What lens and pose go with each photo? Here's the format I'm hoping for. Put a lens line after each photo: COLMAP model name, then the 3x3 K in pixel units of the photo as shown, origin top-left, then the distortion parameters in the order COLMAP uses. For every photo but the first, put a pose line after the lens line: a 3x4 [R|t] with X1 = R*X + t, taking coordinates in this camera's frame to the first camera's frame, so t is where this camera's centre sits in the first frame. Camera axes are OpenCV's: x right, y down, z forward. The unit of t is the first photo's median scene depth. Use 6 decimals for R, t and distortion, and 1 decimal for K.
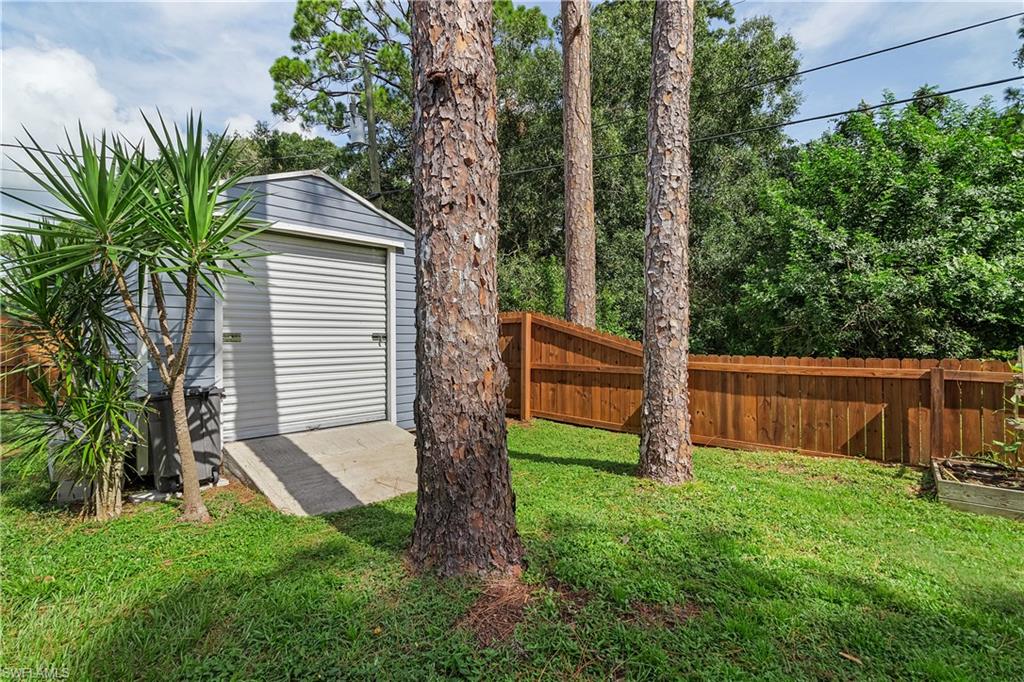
lens RADIAL K [[481.7, 0, 511.9], [0, 481.7, 339.0], [0, 0, 1]] dist [-0.000242, -0.001660]
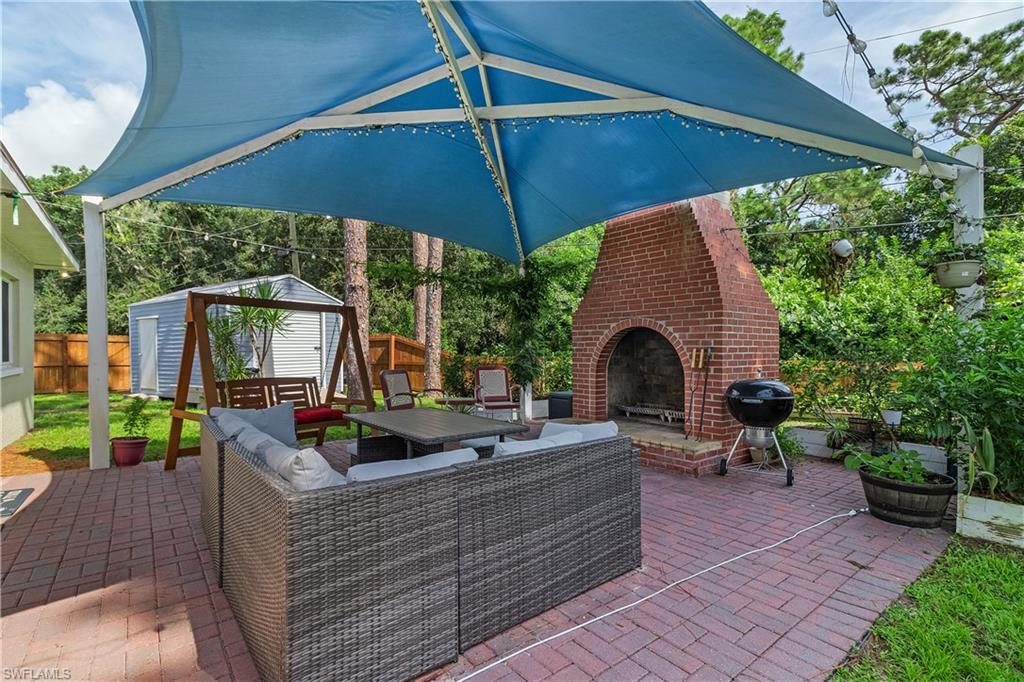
lens RADIAL K [[508.1, 0, 511.4], [0, 508.1, 344.3], [0, 0, 1]] dist [-0.000731, -0.000174]
pose [[0.980452, 0.001422, 0.196752, 0.101278], [-0.000835, 0.999995, -0.003070, -0.012524], [-0.196755, 0.002846, 0.980449, -1.109472]]
